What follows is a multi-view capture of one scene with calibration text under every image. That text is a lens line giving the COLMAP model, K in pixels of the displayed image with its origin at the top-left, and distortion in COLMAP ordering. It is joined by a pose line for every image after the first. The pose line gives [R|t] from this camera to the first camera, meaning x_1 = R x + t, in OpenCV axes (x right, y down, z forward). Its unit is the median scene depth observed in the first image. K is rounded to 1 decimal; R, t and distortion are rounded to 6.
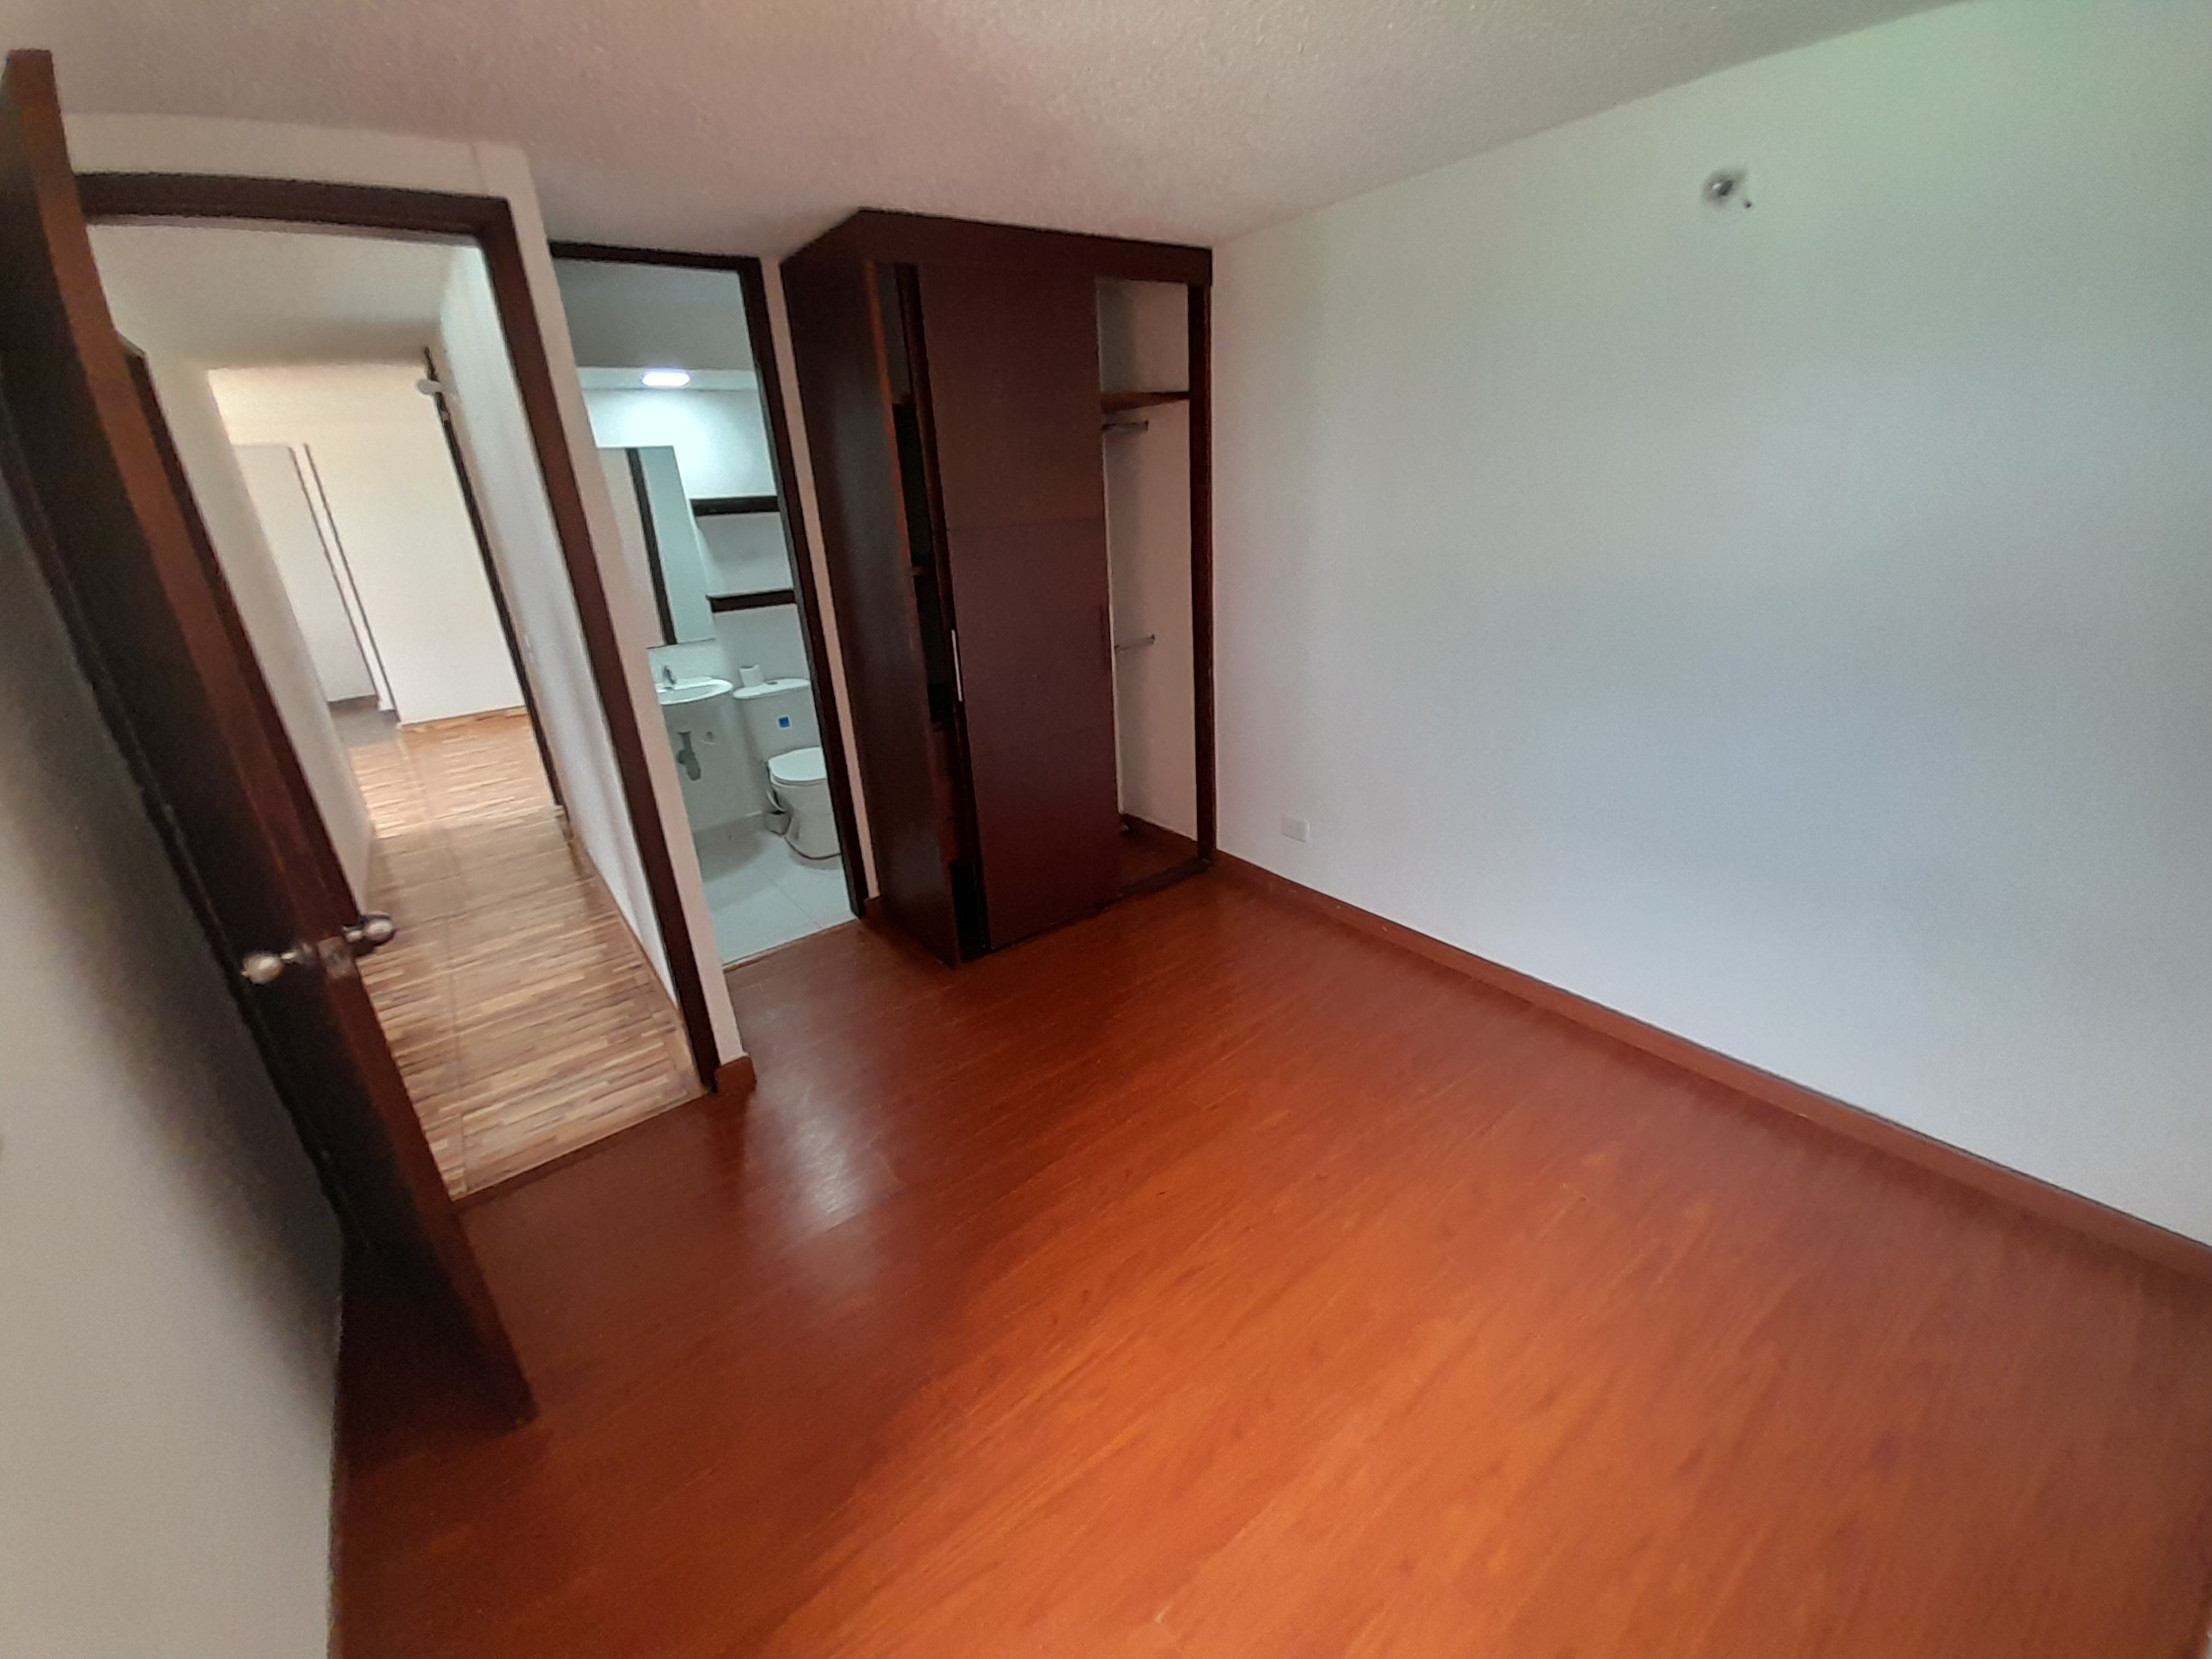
lens RADIAL K [[869.9, 0, 1102.8], [0, 869.9, 812.2], [0, 0, 1]] dist [0.007687, -0.011498]
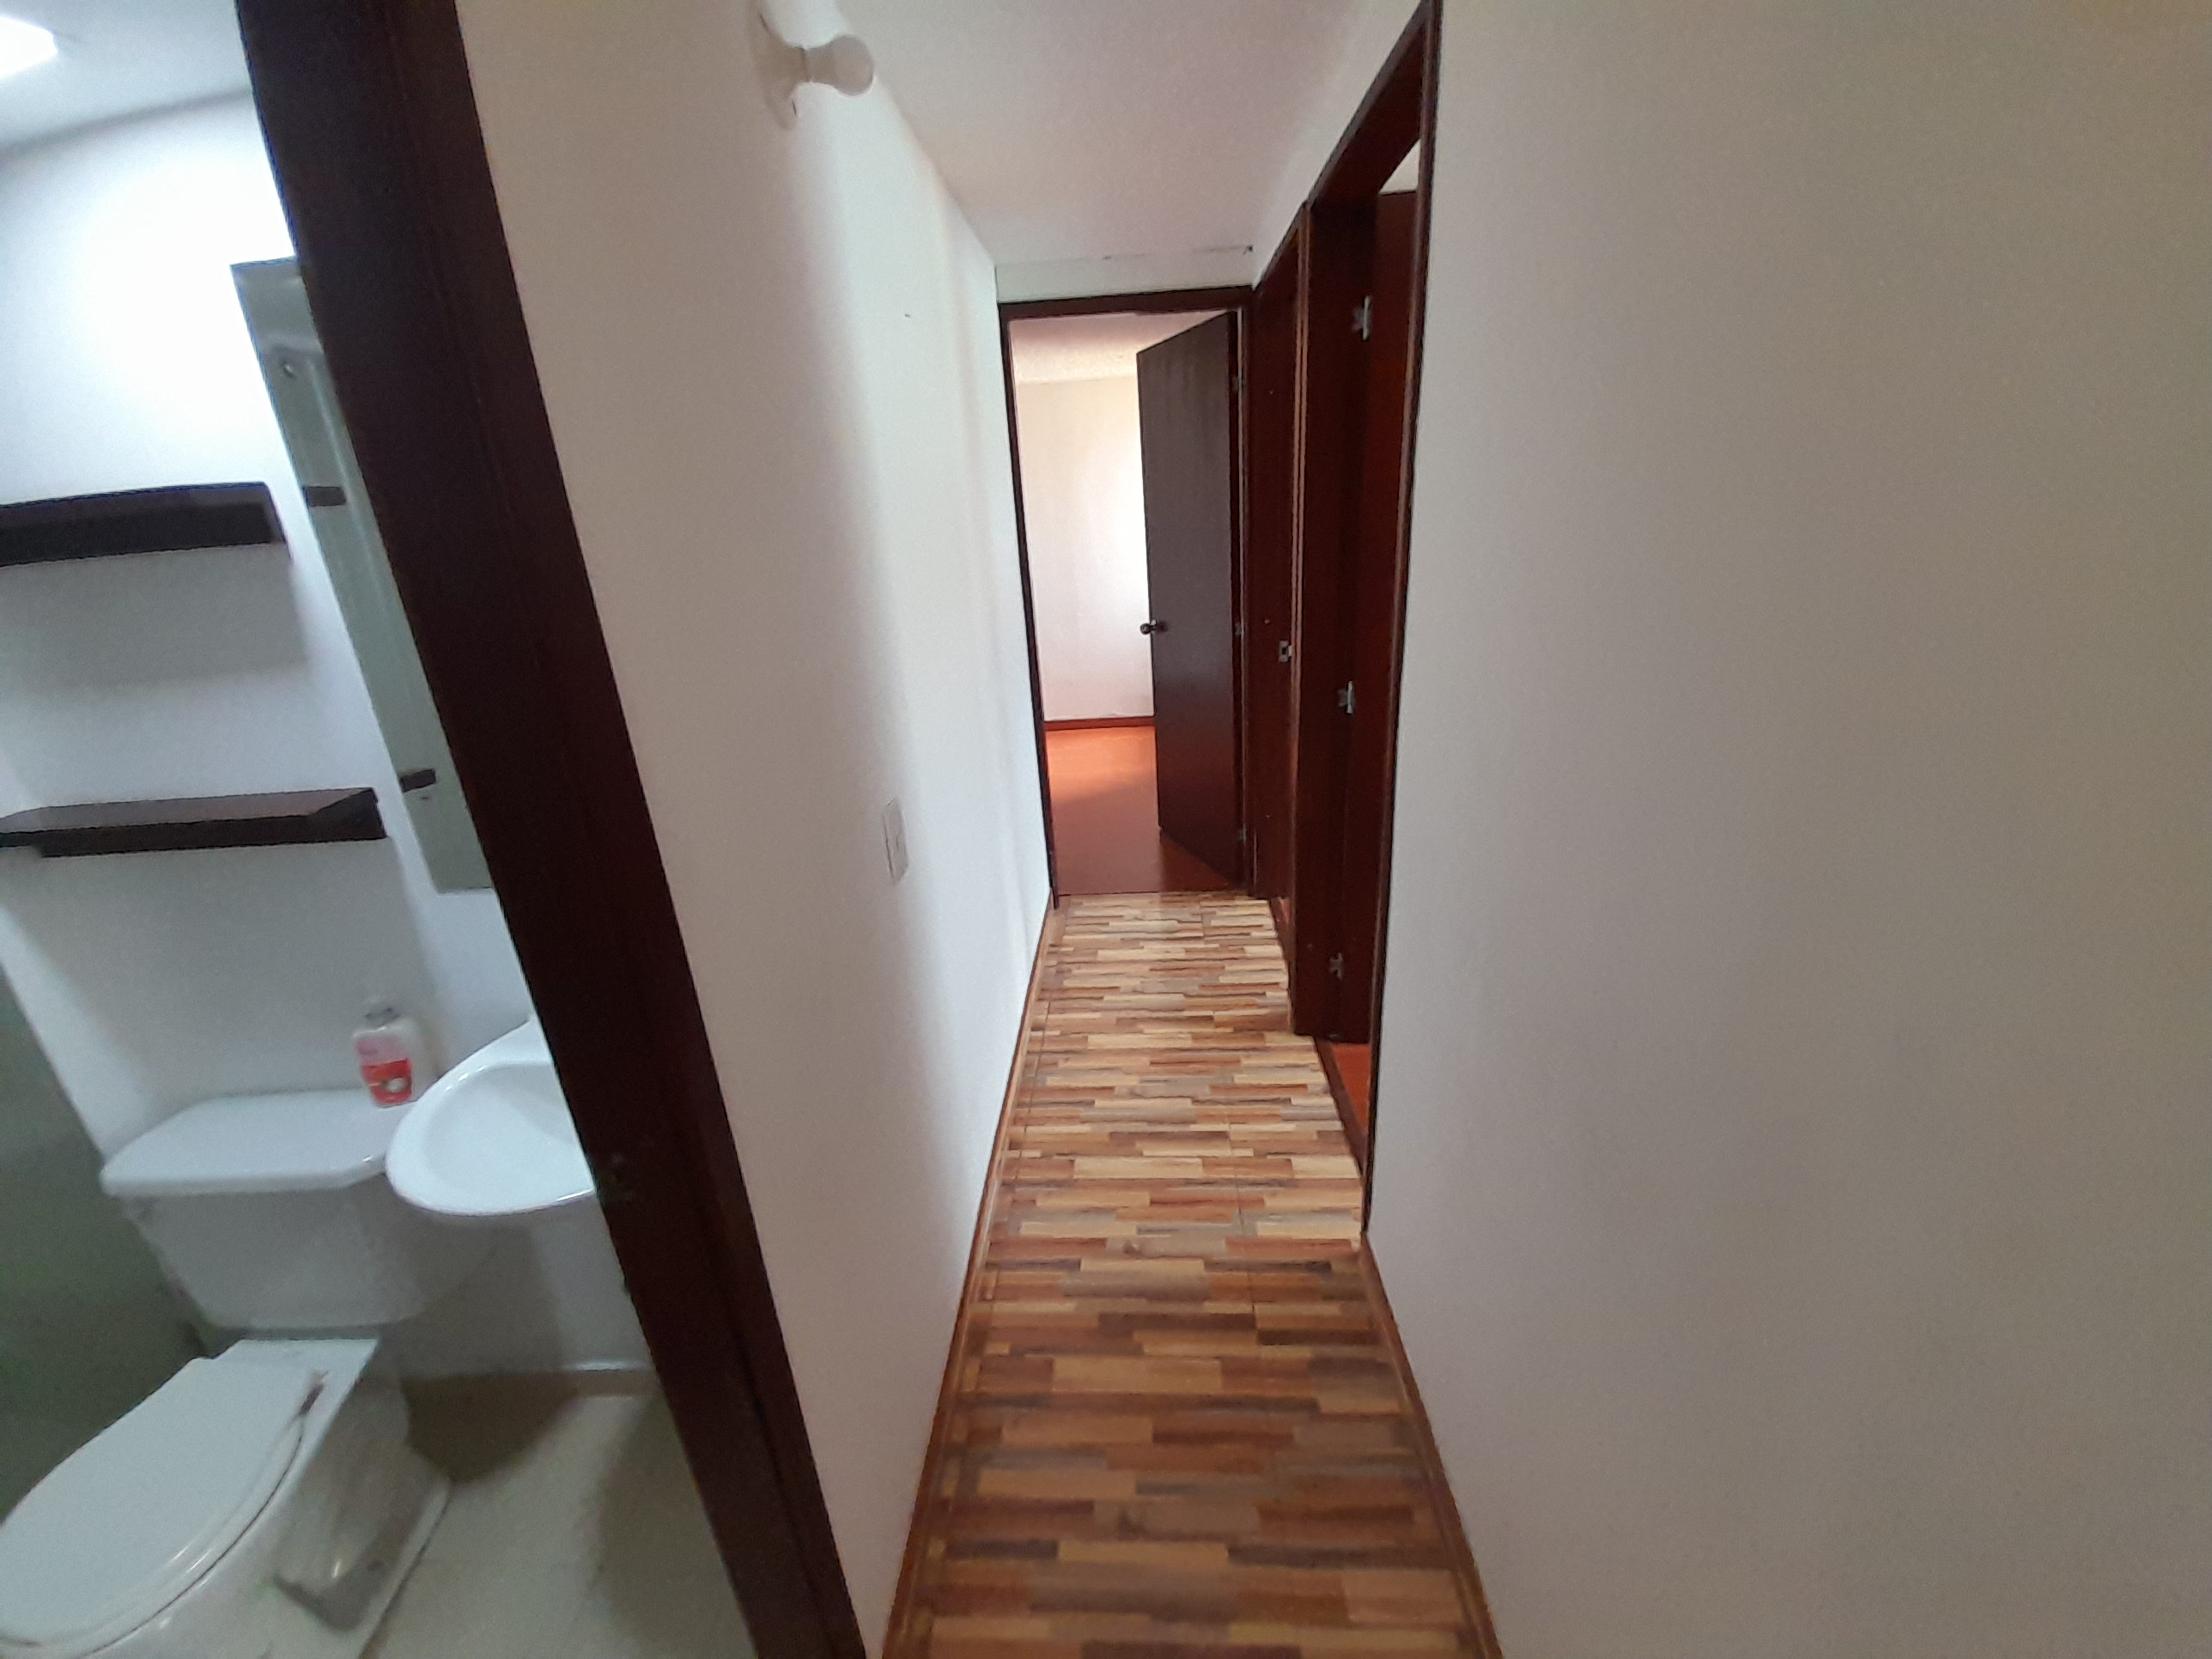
lens RADIAL K [[869.9, 0, 1093.4], [0, 869.9, 808.8], [0, 0, 1]] dist [0.007687, -0.011498]
pose [[-0.758980, -0.142881, 0.635244, -0.972937], [0.293054, 0.796260, 0.529234, -0.379766], [-0.581437, 0.587839, -0.562474, 1.183312]]
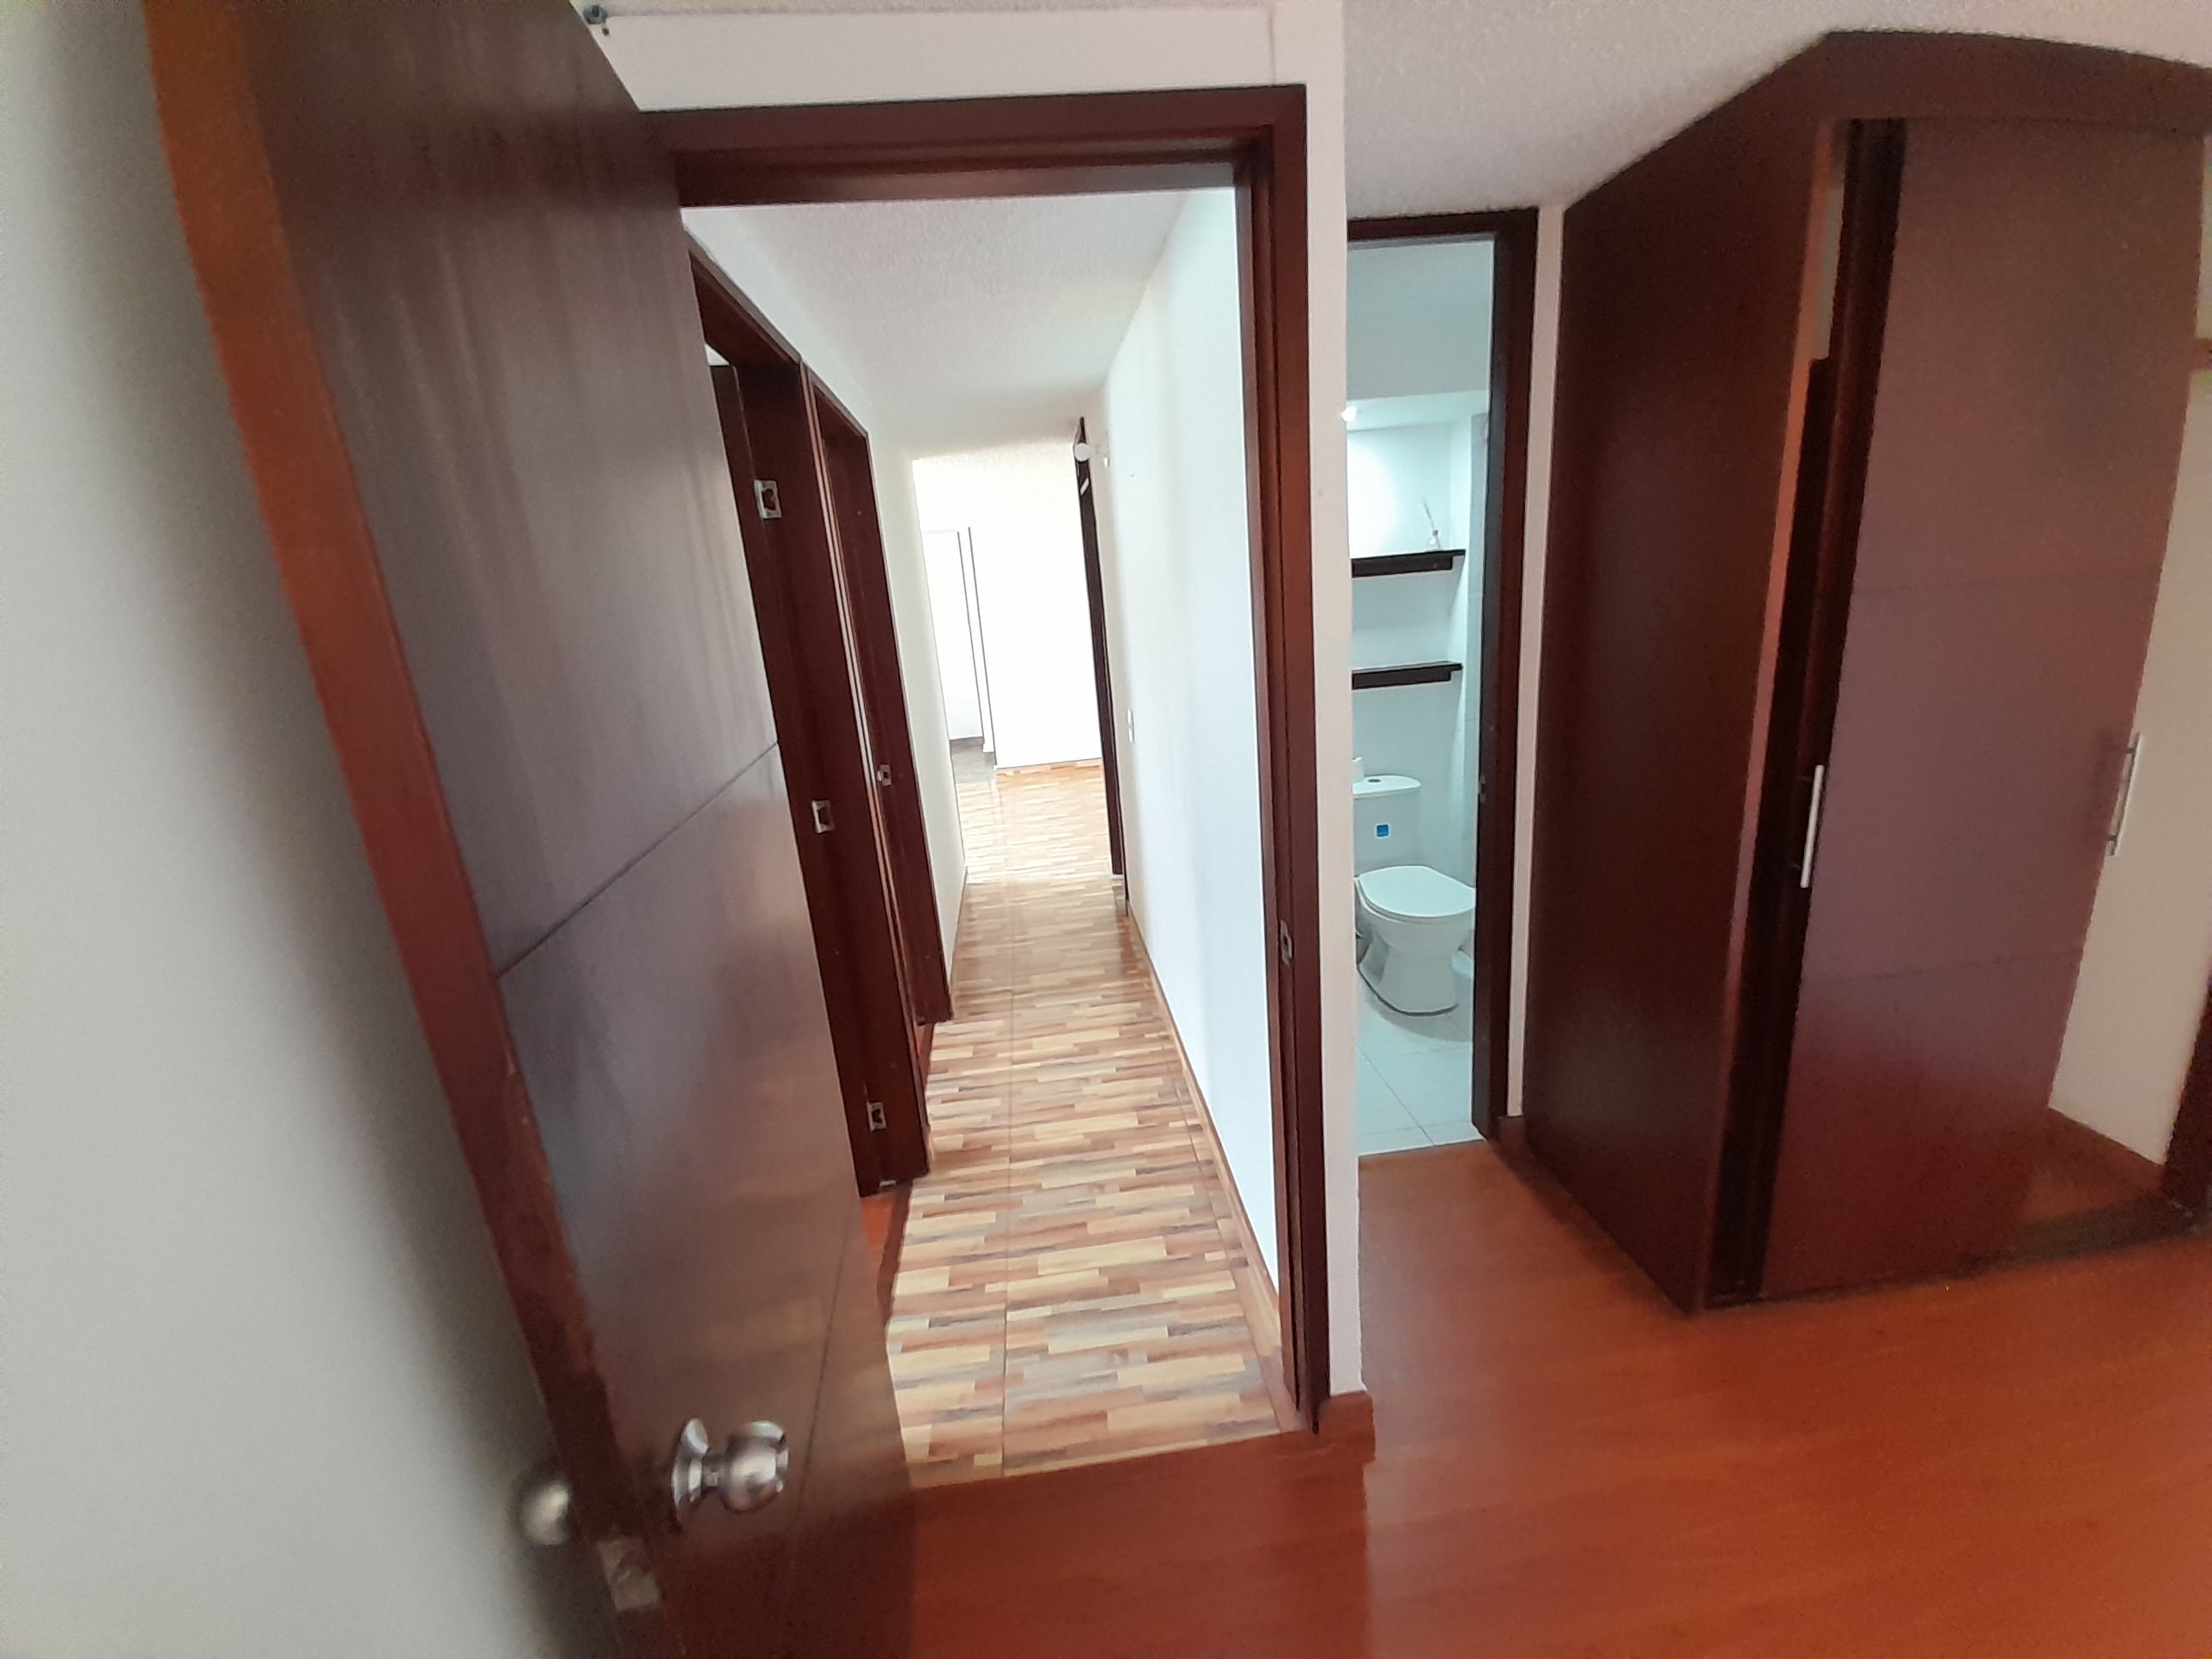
lens RADIAL K [[869.9, 0, 1087.9], [0, 869.9, 818.4], [0, 0, 1]] dist [0.007687, -0.011498]
pose [[0.841257, 0.123216, -0.526407, -0.206649], [-0.155666, 0.987653, -0.017591, -0.068568], [0.517740, 0.096742, 0.850050, 0.210050]]
